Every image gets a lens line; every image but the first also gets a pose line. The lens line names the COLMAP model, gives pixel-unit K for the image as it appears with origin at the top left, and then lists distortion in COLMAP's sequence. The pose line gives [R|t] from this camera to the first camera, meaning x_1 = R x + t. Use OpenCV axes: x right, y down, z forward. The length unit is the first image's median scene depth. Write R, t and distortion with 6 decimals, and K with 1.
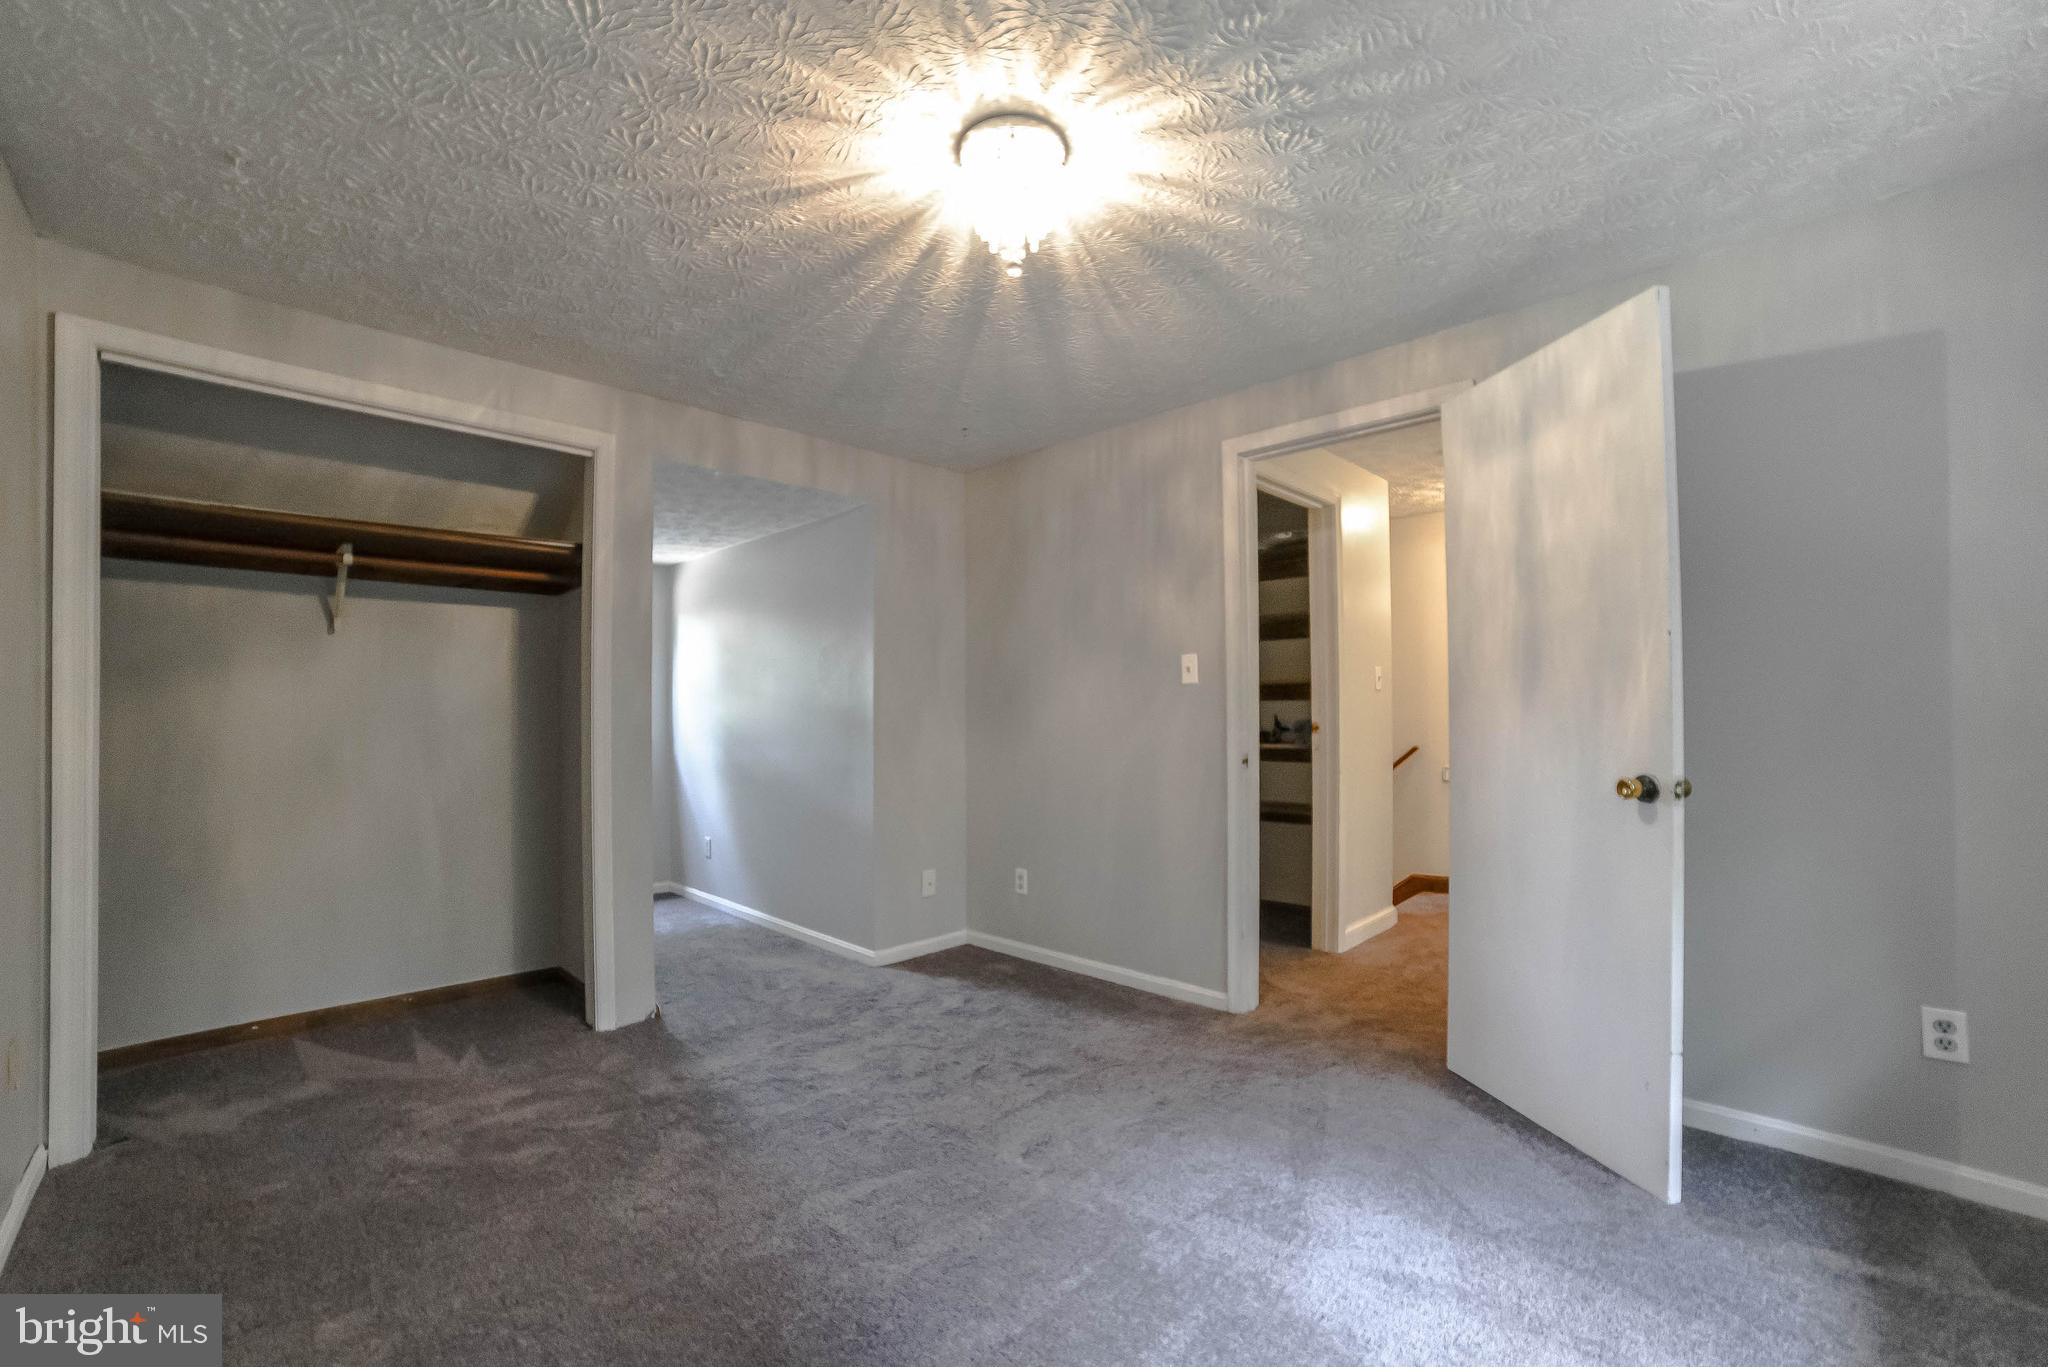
lens RADIAL K [[826.8, 0, 1040.0], [0, 826.8, 708.4], [0, 0, 1]] dist [-0.089653, 0.032561]
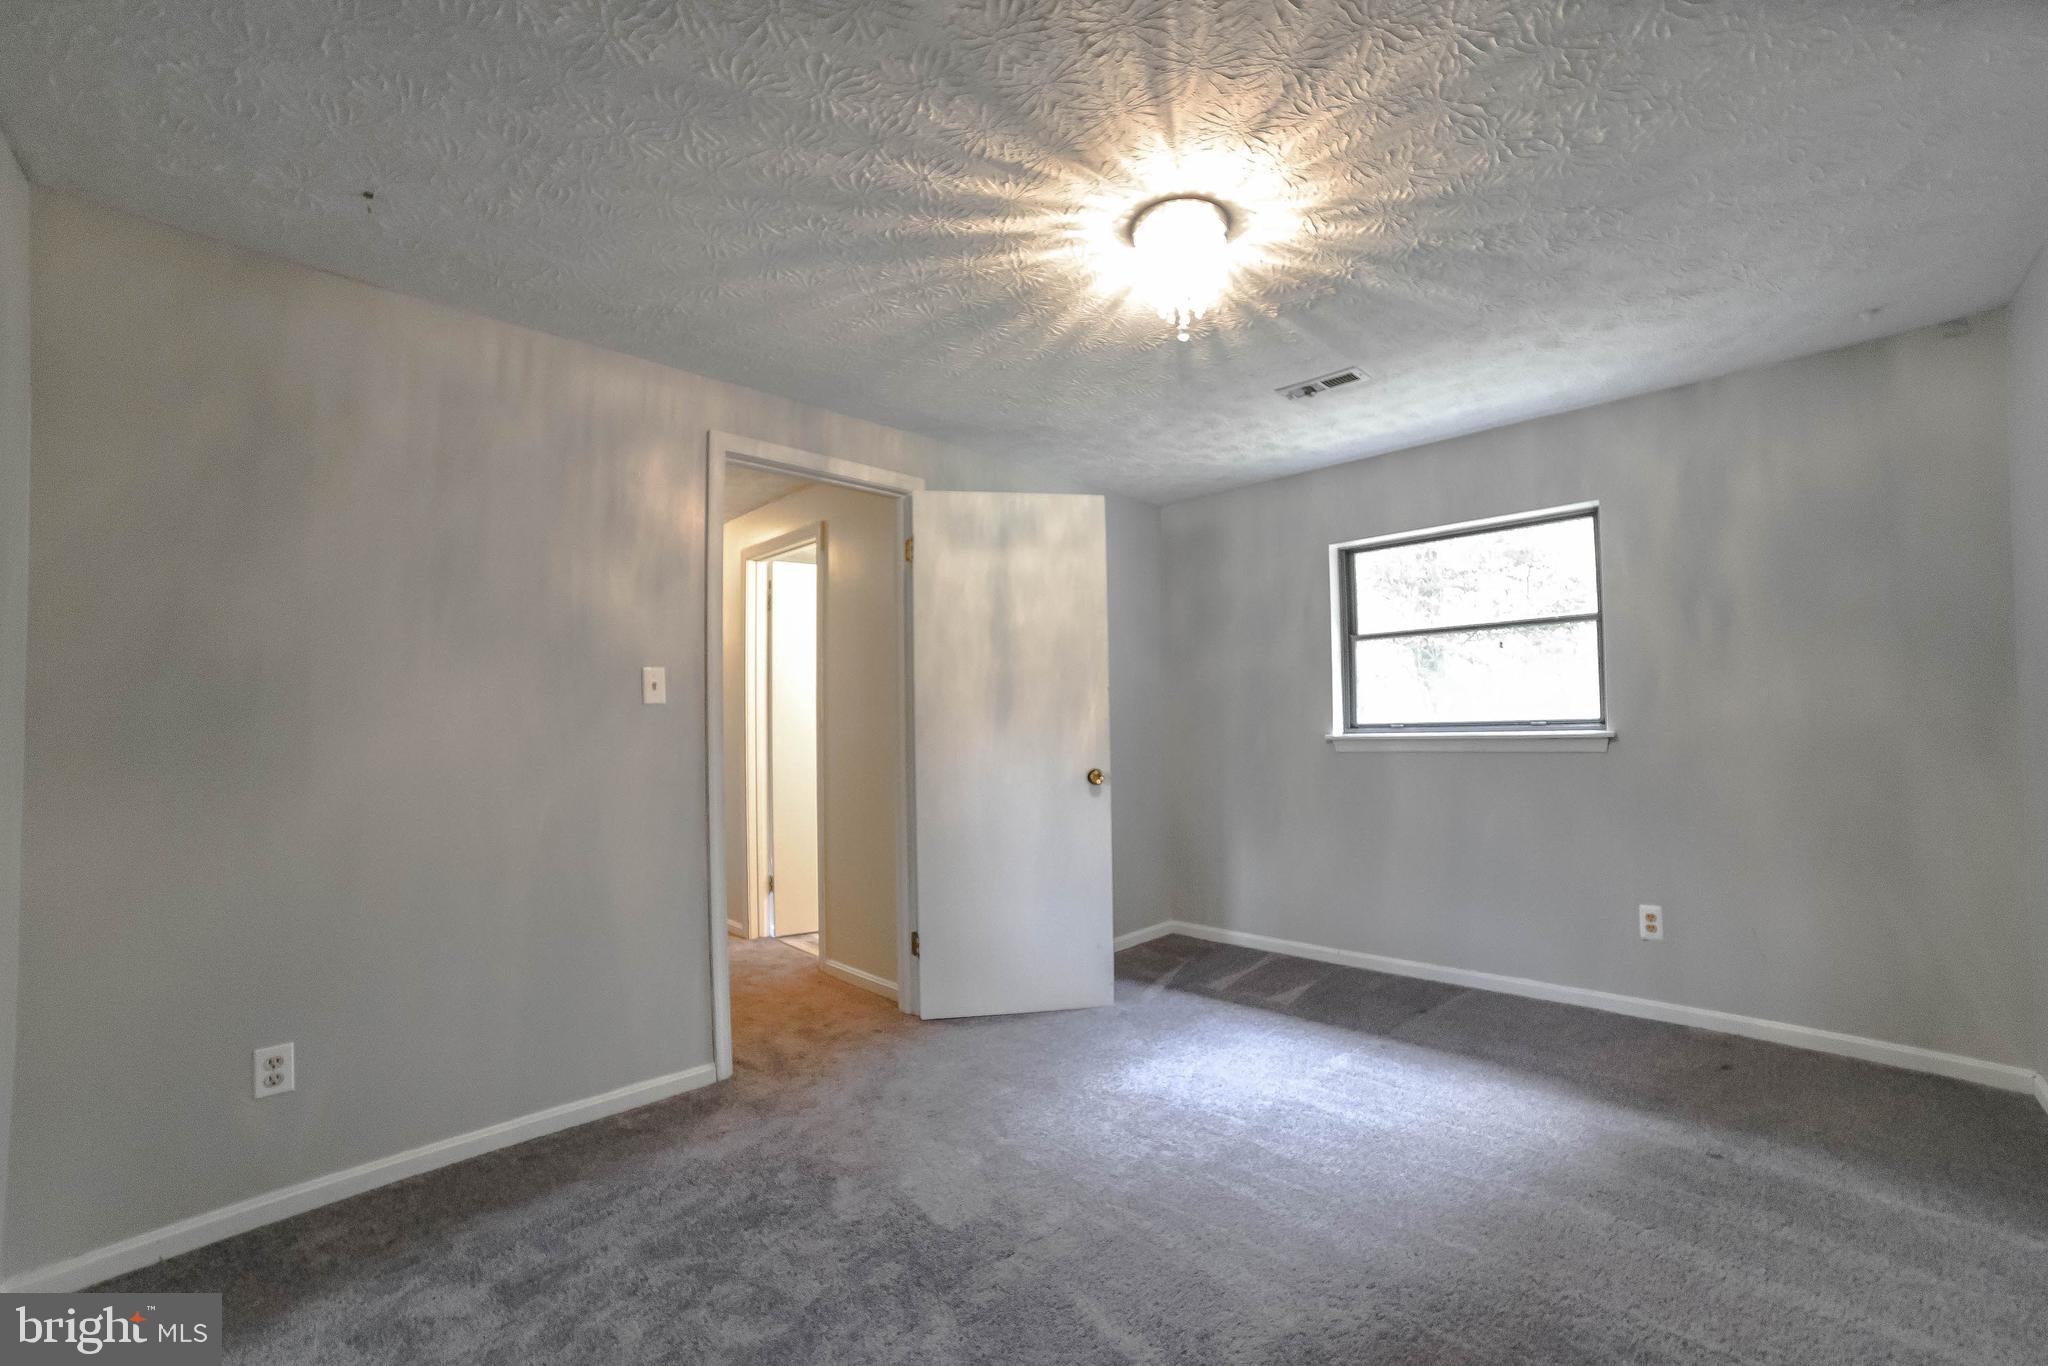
lens RADIAL K [[826.8, 0, 1040.0], [0, 826.8, 707.9], [0, 0, 1]] dist [-0.089653, 0.032561]
pose [[0.027090, 0.029763, 0.999190, -0.768824], [0.007895, 0.999519, -0.029987, 0.001718], [-0.999602, 0.008701, 0.026842, 0.769182]]
